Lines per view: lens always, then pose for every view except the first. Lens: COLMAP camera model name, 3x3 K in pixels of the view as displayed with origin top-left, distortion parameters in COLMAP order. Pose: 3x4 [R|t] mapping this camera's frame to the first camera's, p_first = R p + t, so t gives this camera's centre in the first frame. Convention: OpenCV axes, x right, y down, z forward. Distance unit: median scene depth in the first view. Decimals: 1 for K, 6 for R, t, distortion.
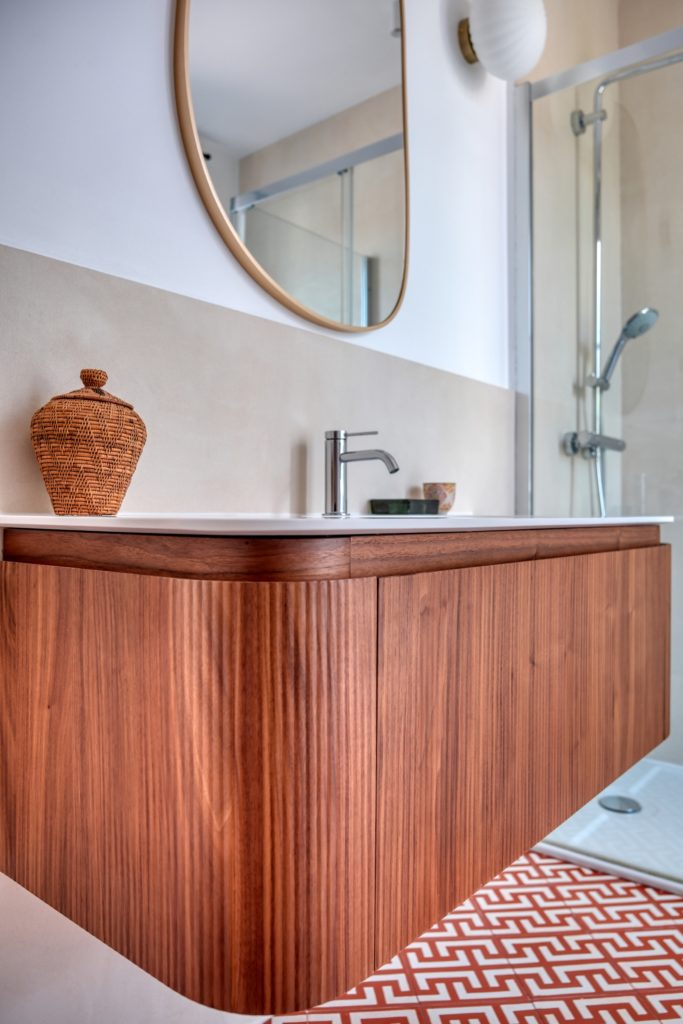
lens RADIAL K [[697.2, 0, 341.5], [0, 697.2, 512.0], [0, 0, 1]] dist [-0.019752, 0.000714]
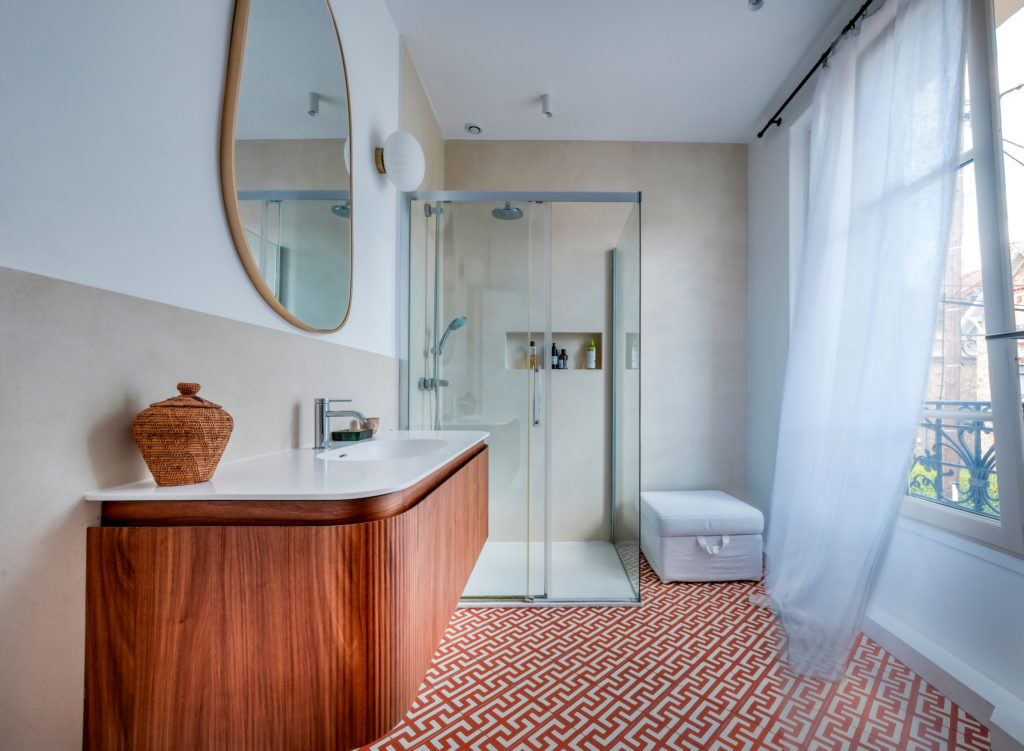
lens RADIAL K [[462.7, 0, 512.0], [0, 462.7, 375.5], [0, 0, 1]] dist [-0.044625, 0.032510]
pose [[0.782609, -0.016620, 0.622291, -0.484725], [0.014093, 0.999860, 0.008980, -0.251871], [-0.622354, 0.001742, 0.782734, -0.205860]]
